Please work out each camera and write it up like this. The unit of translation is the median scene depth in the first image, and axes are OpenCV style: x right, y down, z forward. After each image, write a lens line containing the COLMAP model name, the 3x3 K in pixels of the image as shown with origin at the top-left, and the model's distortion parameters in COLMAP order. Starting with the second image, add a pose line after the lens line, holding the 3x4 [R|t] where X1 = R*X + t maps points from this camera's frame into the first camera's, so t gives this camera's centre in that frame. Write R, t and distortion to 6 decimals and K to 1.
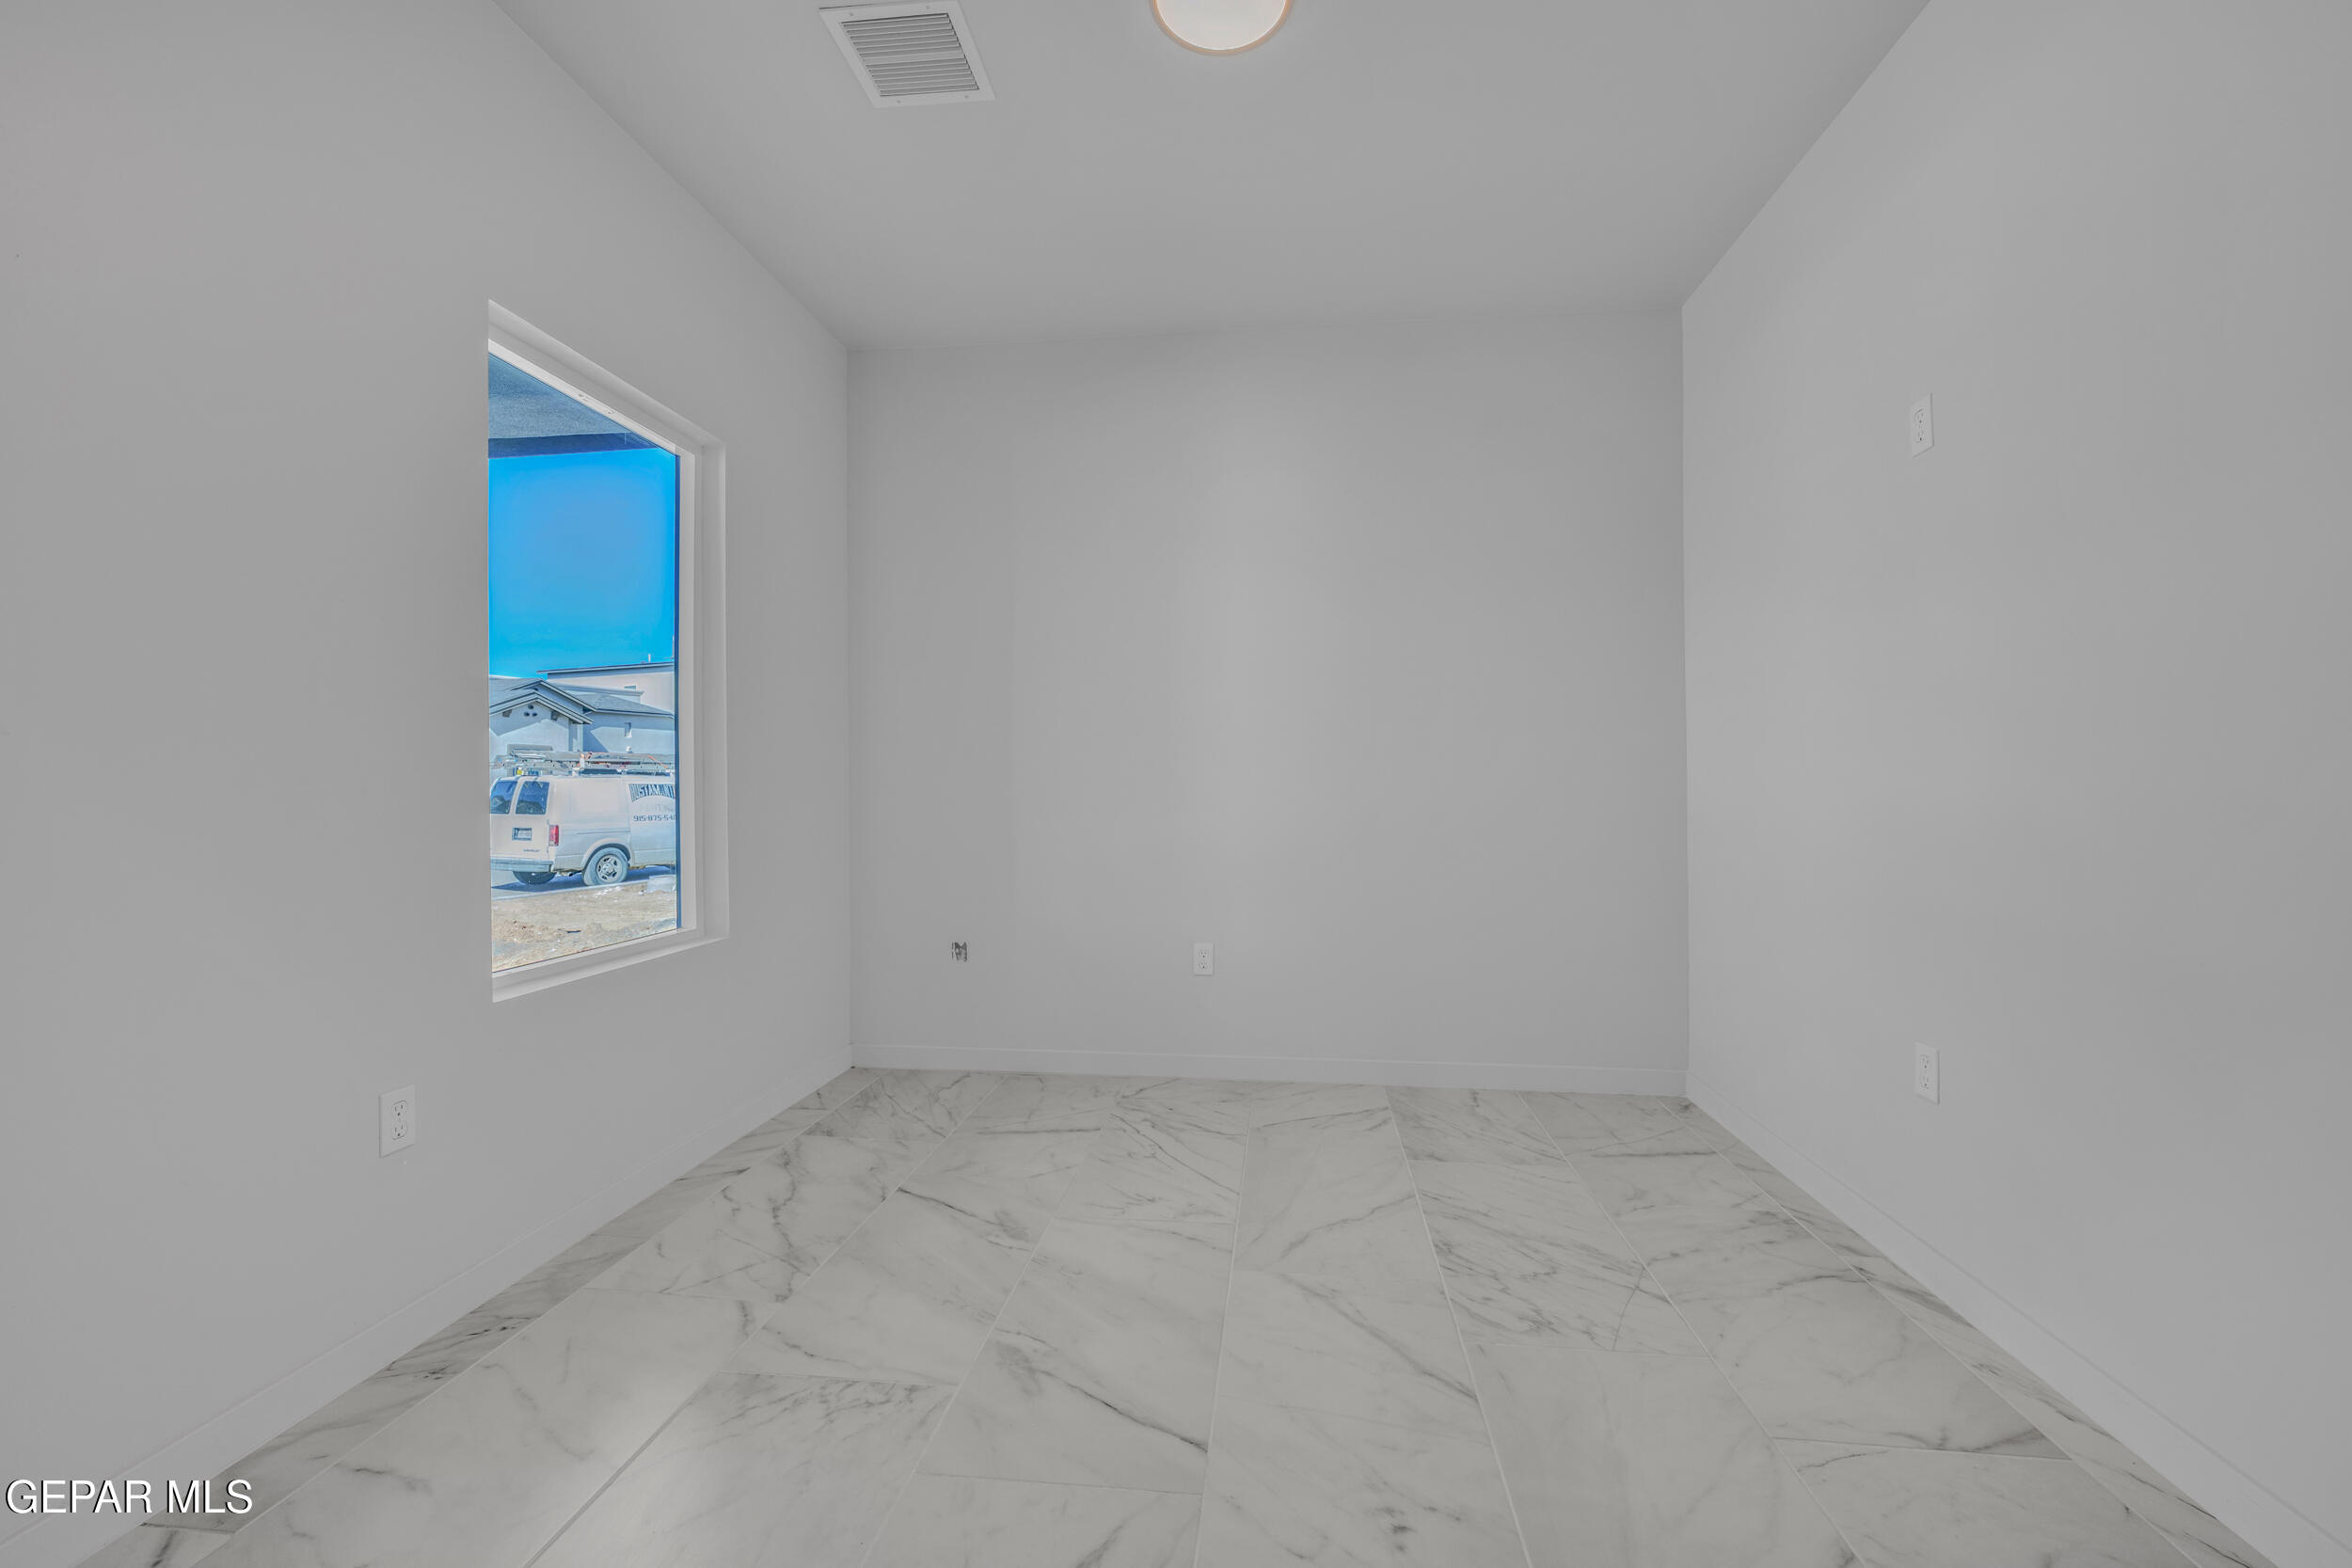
lens RADIAL K [[991.7, 0, 1176.0], [0, 991.7, 784.0], [0, 0, 1]] dist [-0.000274, -0.000160]
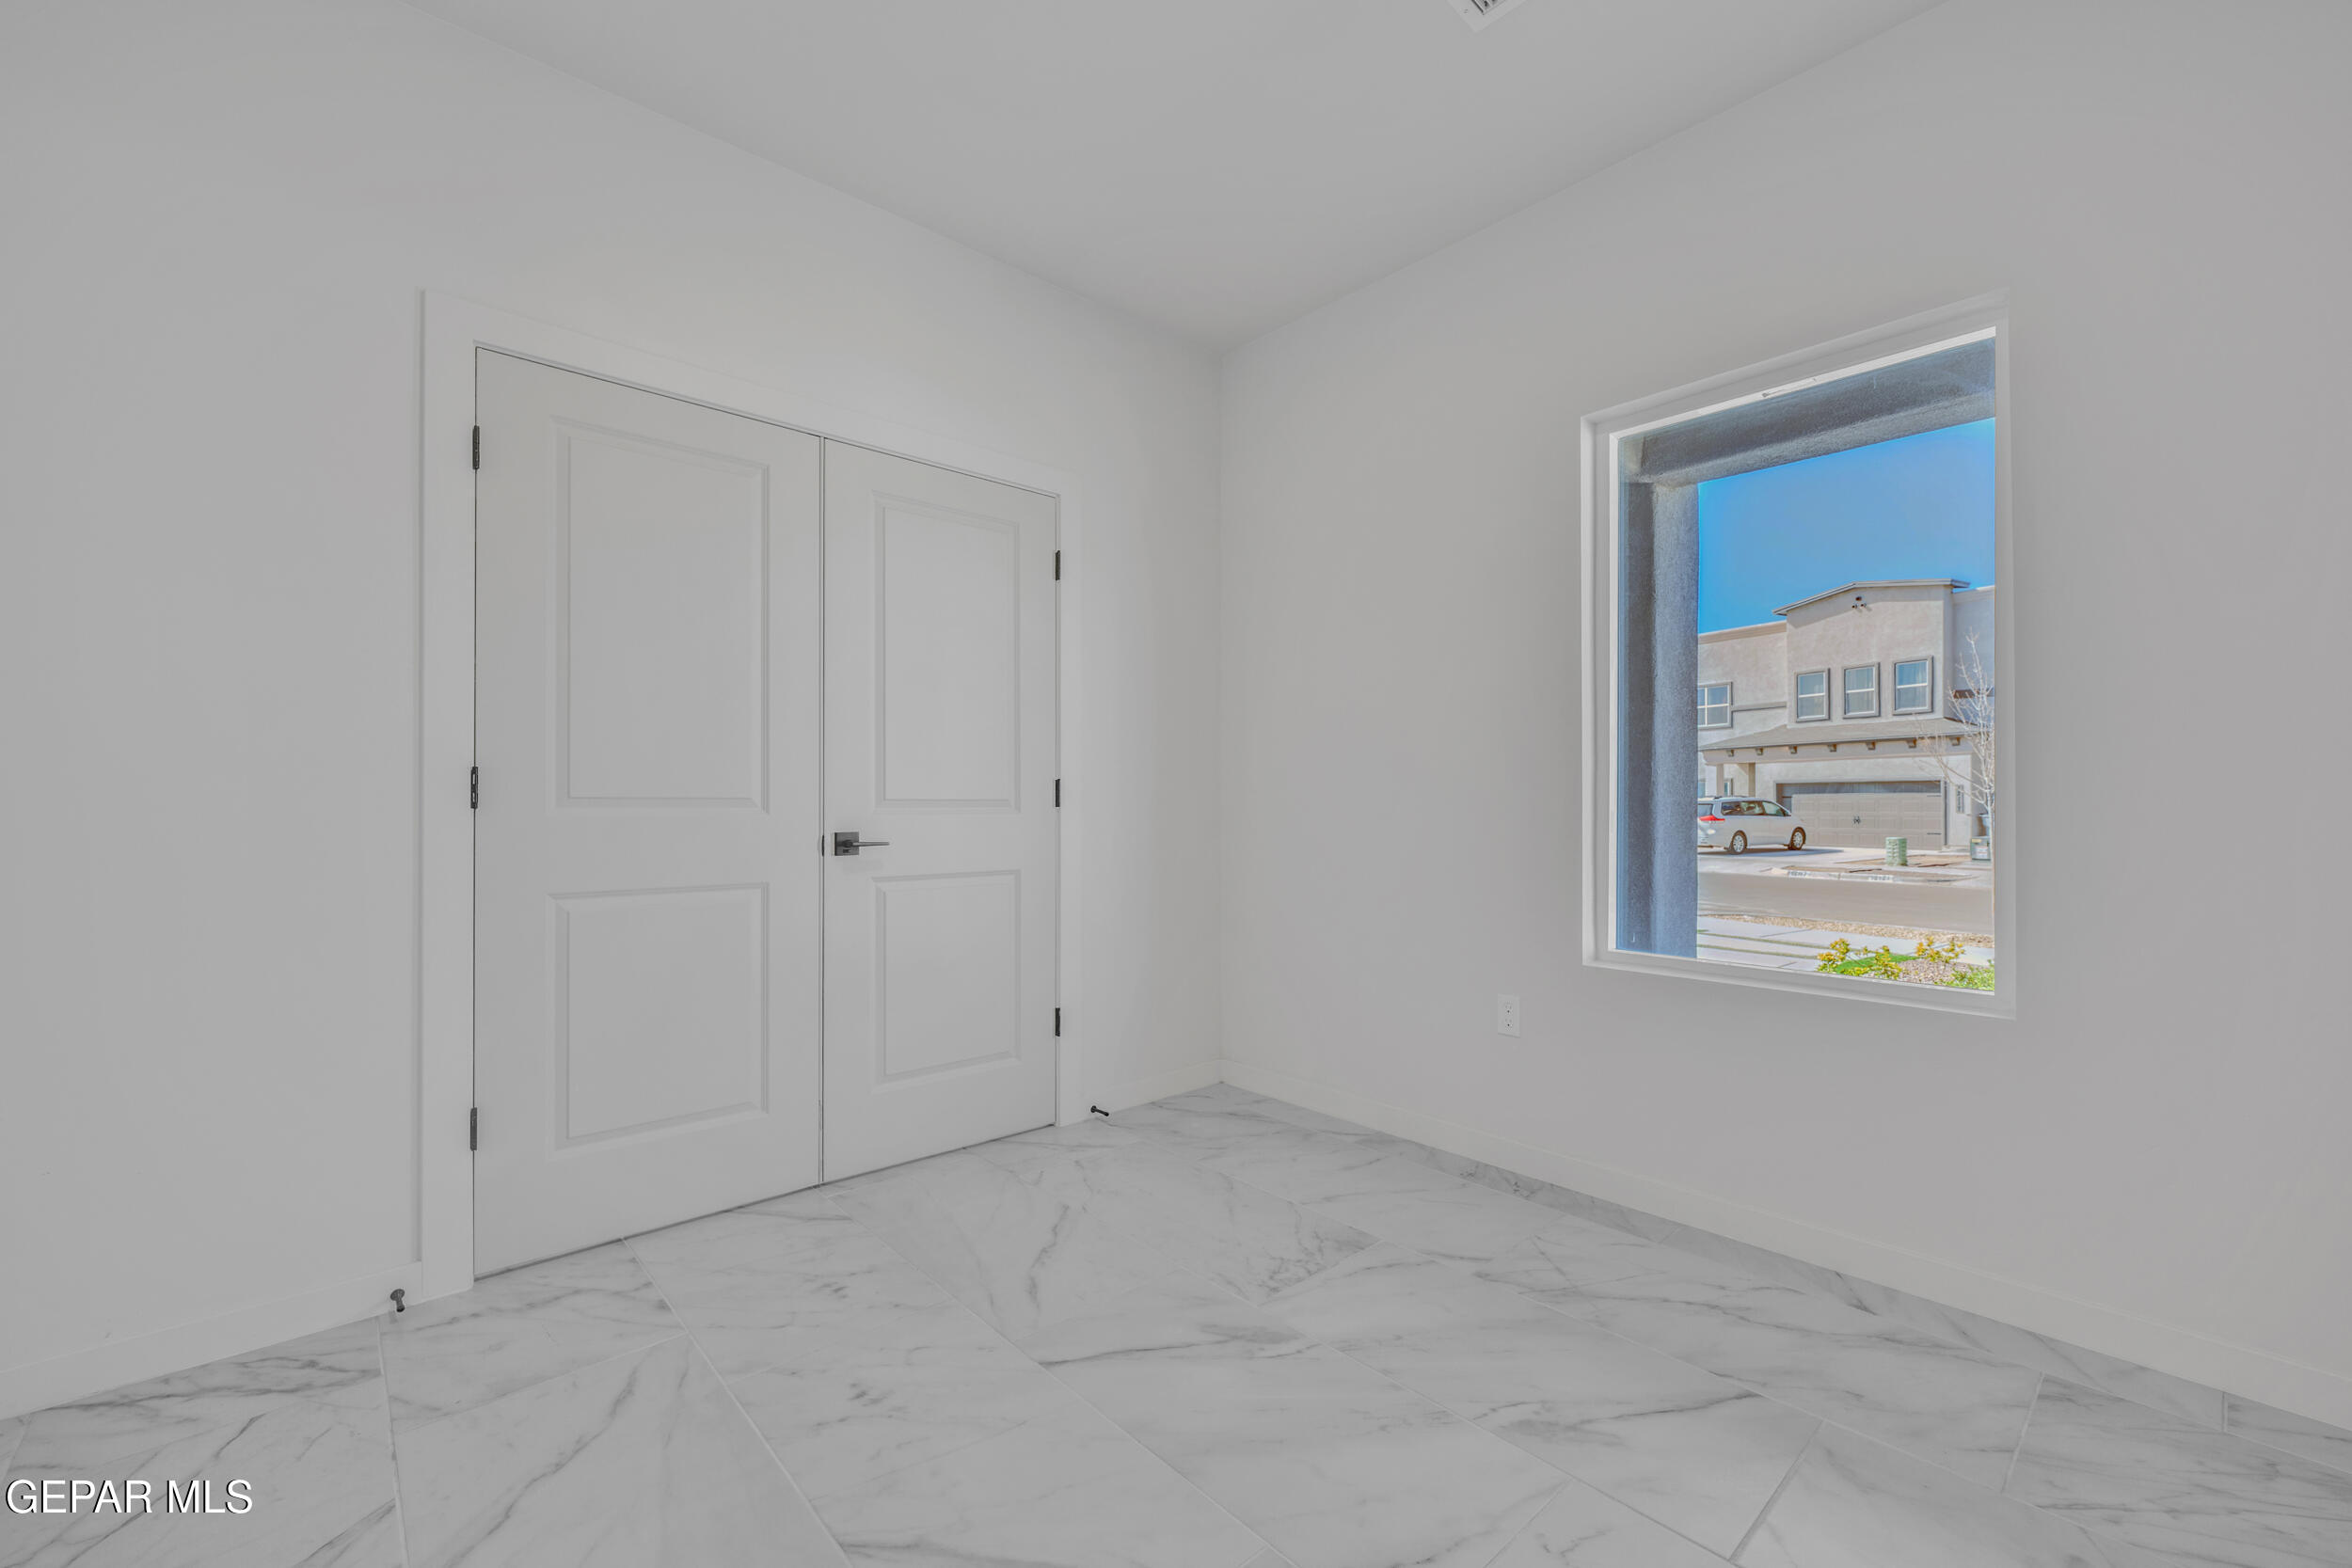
lens RADIAL K [[991.7, 0, 1176.0], [0, 991.7, 784.0], [0, 0, 1]] dist [-0.000274, -0.000160]
pose [[-0.677135, -0.011877, -0.735763, 0.611803], [0.001159, 0.999851, -0.017206, 0.011355], [0.735858, -0.012504, -0.677021, 1.489500]]
